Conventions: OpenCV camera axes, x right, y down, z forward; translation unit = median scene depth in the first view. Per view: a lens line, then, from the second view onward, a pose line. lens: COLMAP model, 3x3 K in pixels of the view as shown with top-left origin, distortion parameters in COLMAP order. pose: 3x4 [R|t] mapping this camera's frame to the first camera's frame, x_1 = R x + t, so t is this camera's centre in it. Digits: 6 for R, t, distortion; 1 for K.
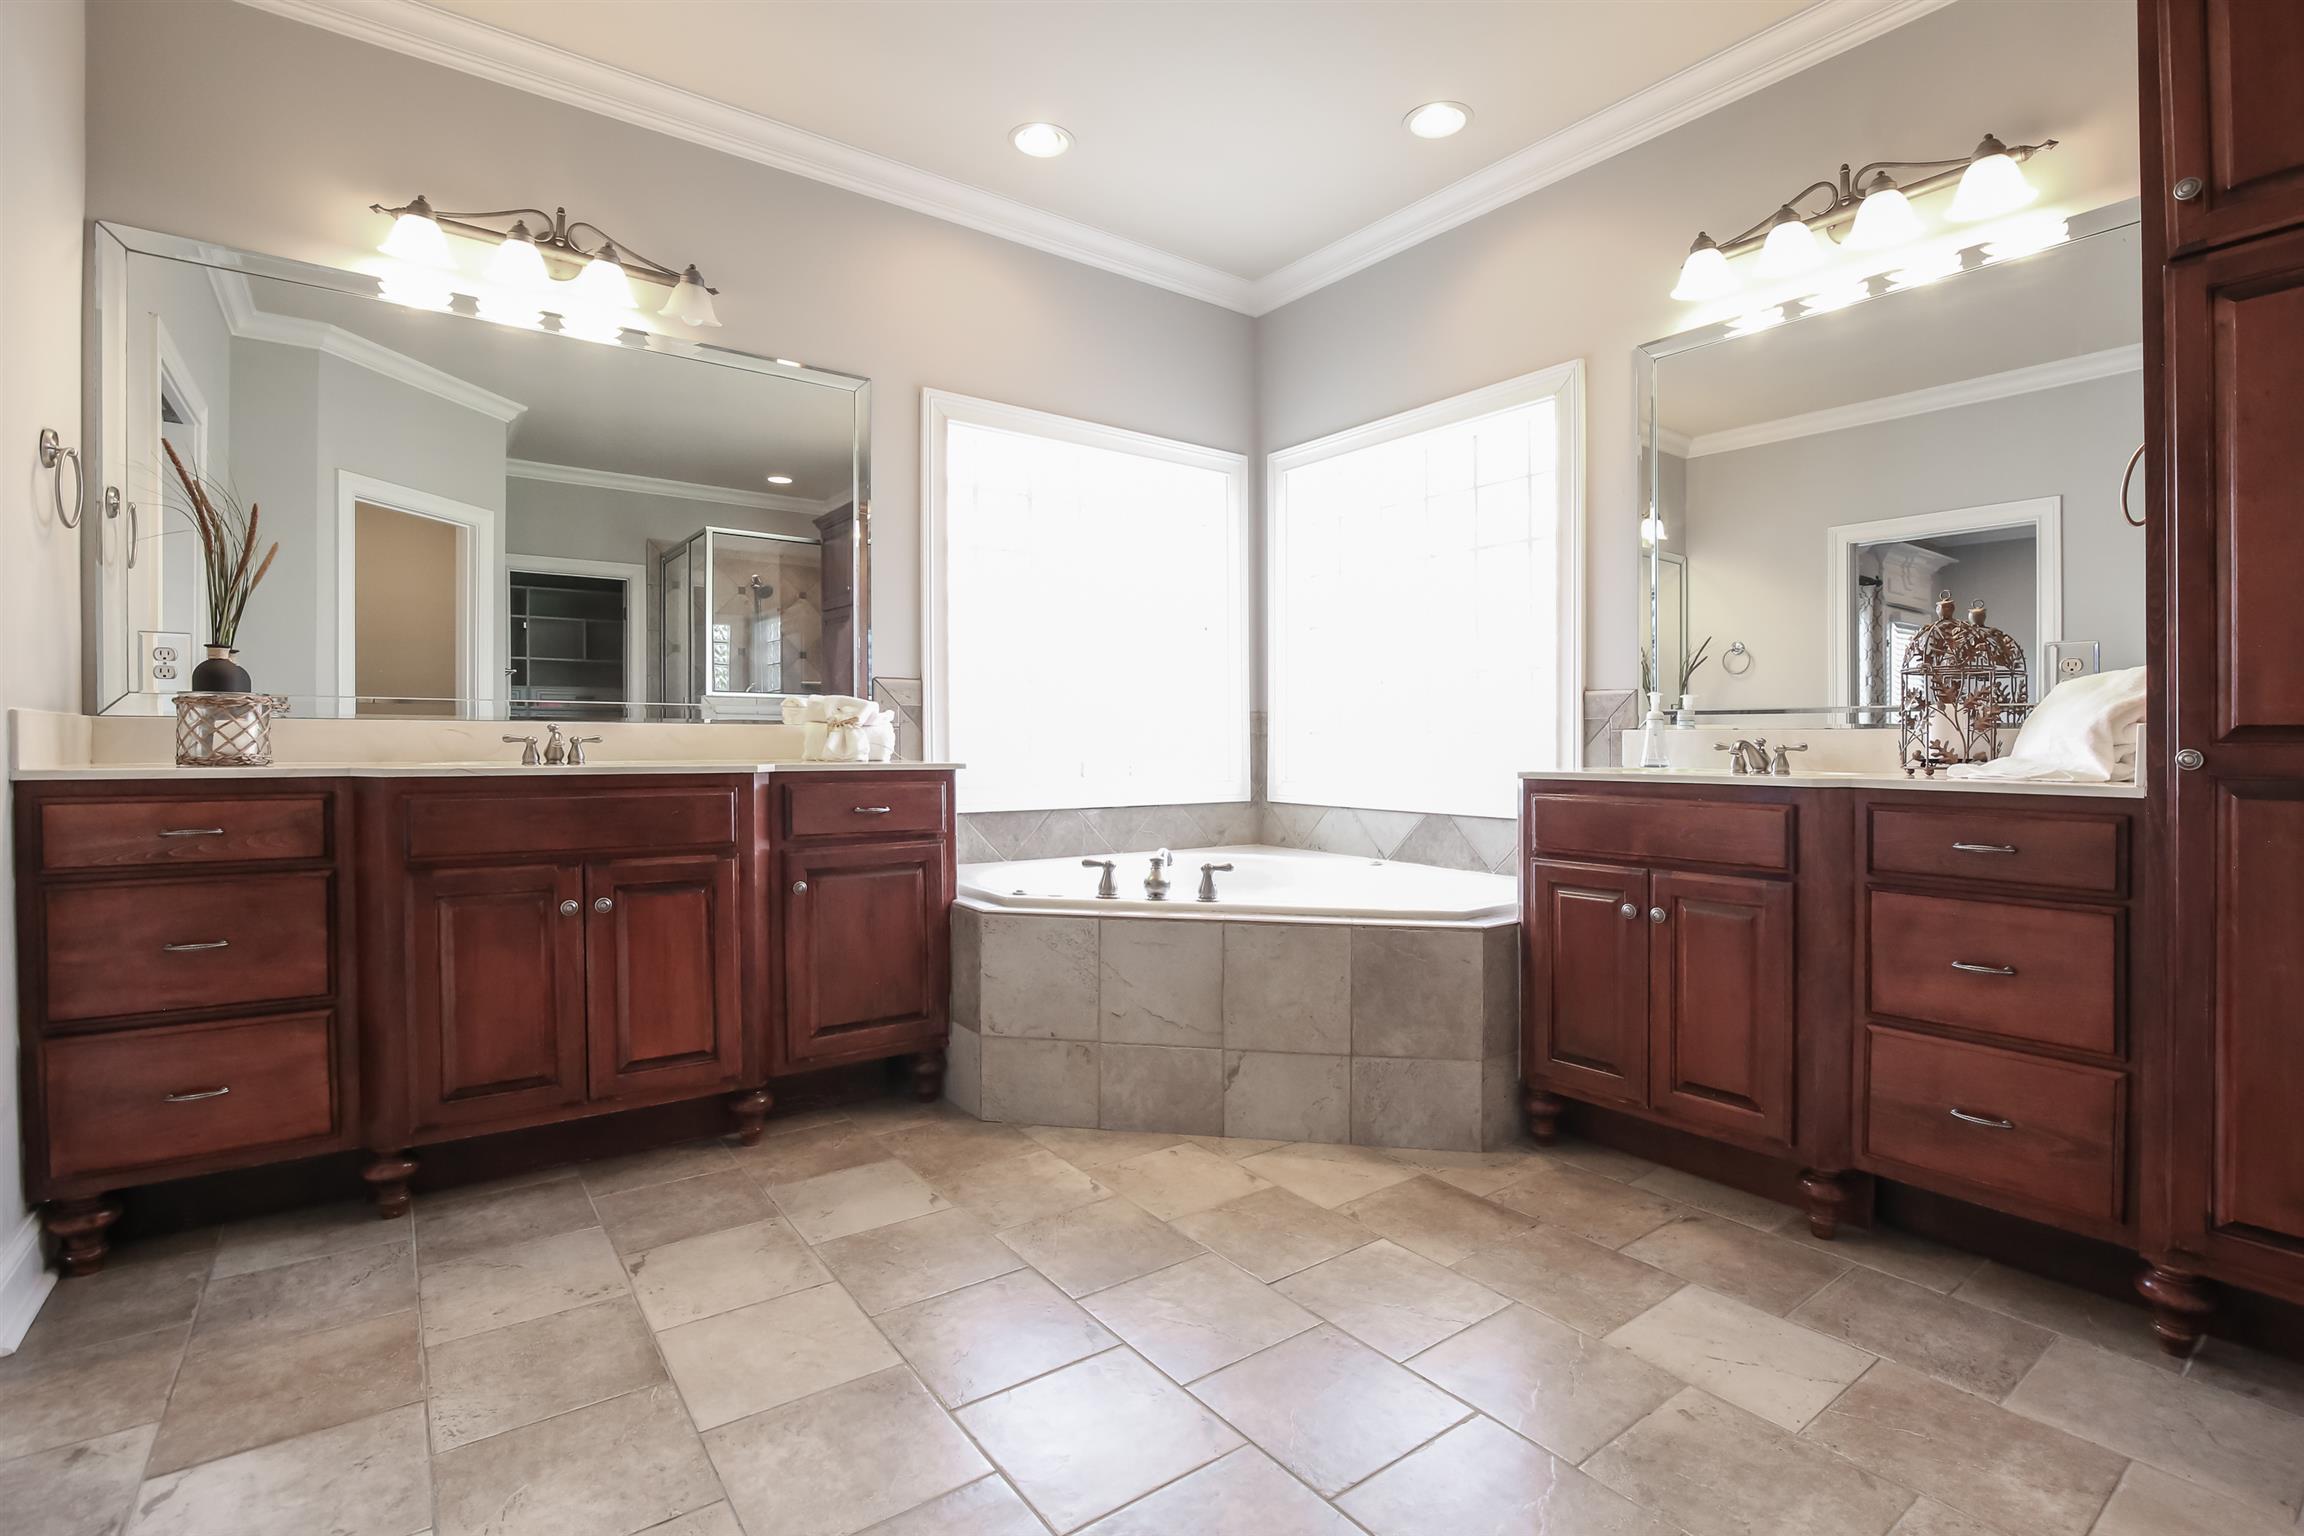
lens RADIAL K [[1060.8, 0, 1153.1], [0, 1060.8, 749.7], [0, 0, 1]] dist [-0.021067, -0.000325]
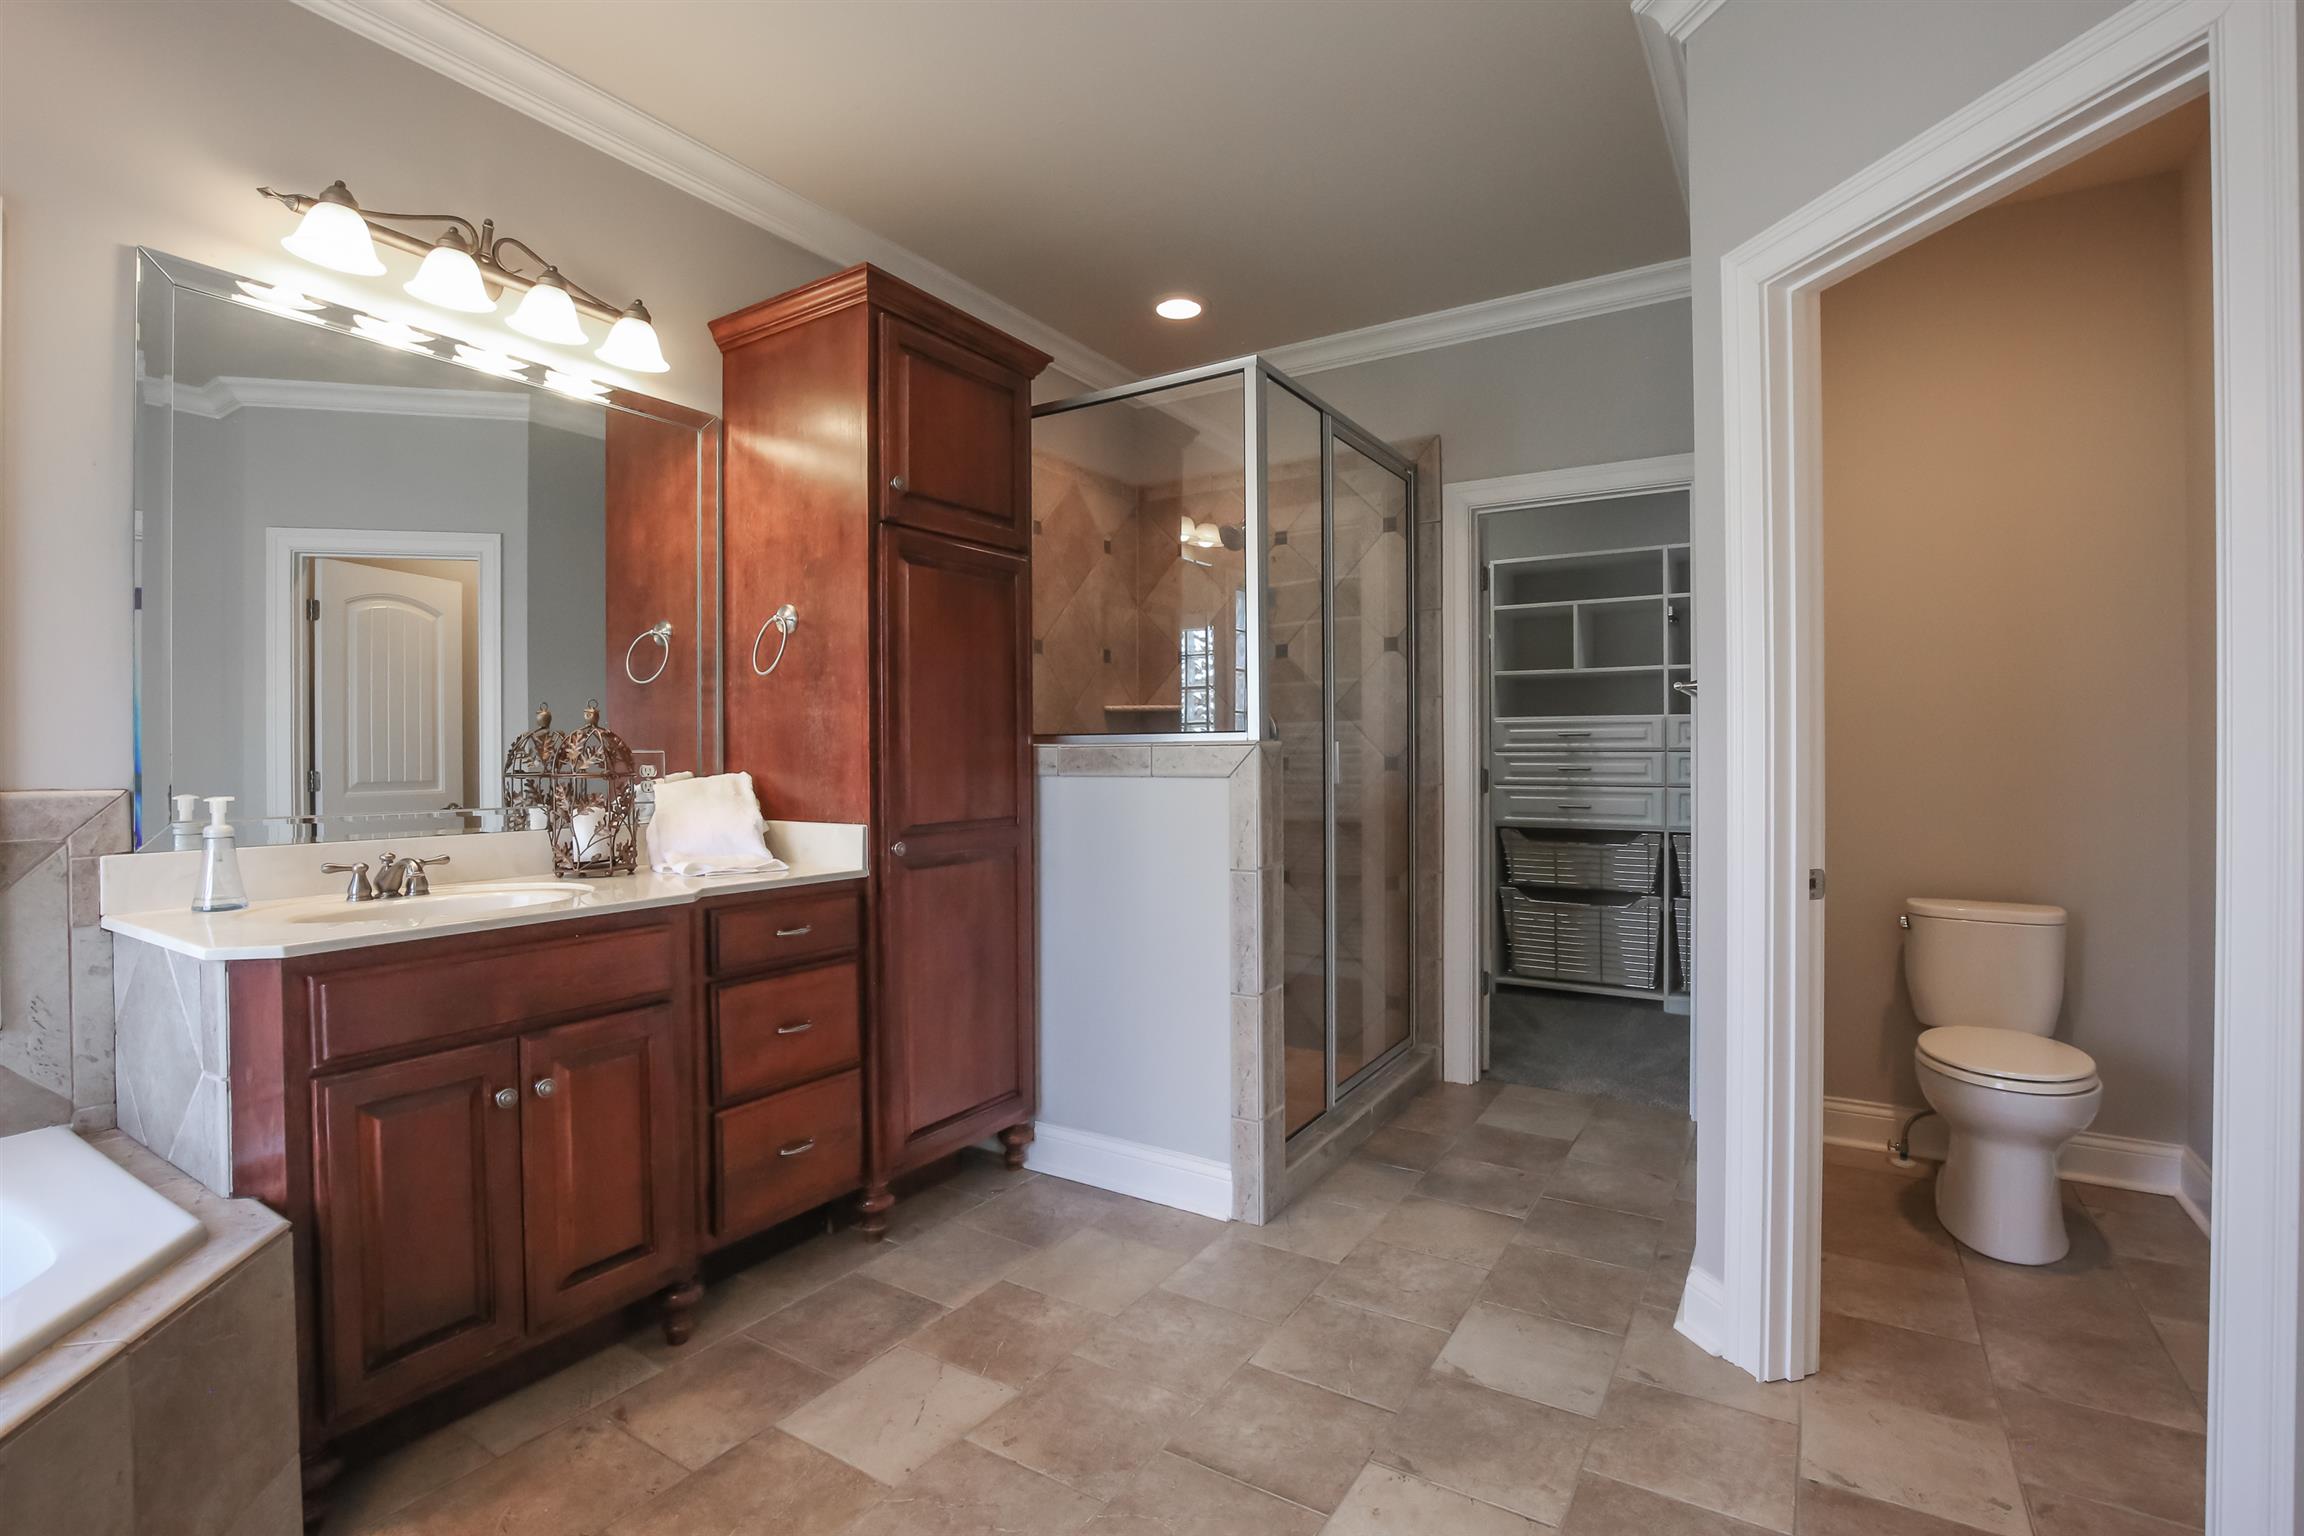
lens RADIAL K [[1060.8, 0, 1152.2], [0, 1060.8, 763.4], [0, 0, 1]] dist [-0.021067, -0.000325]
pose [[-0.361064, -0.003594, 0.932534, -0.522455], [0.015198, 0.999837, 0.009738, -0.109024], [-0.932417, 0.017689, -0.360951, 1.025520]]
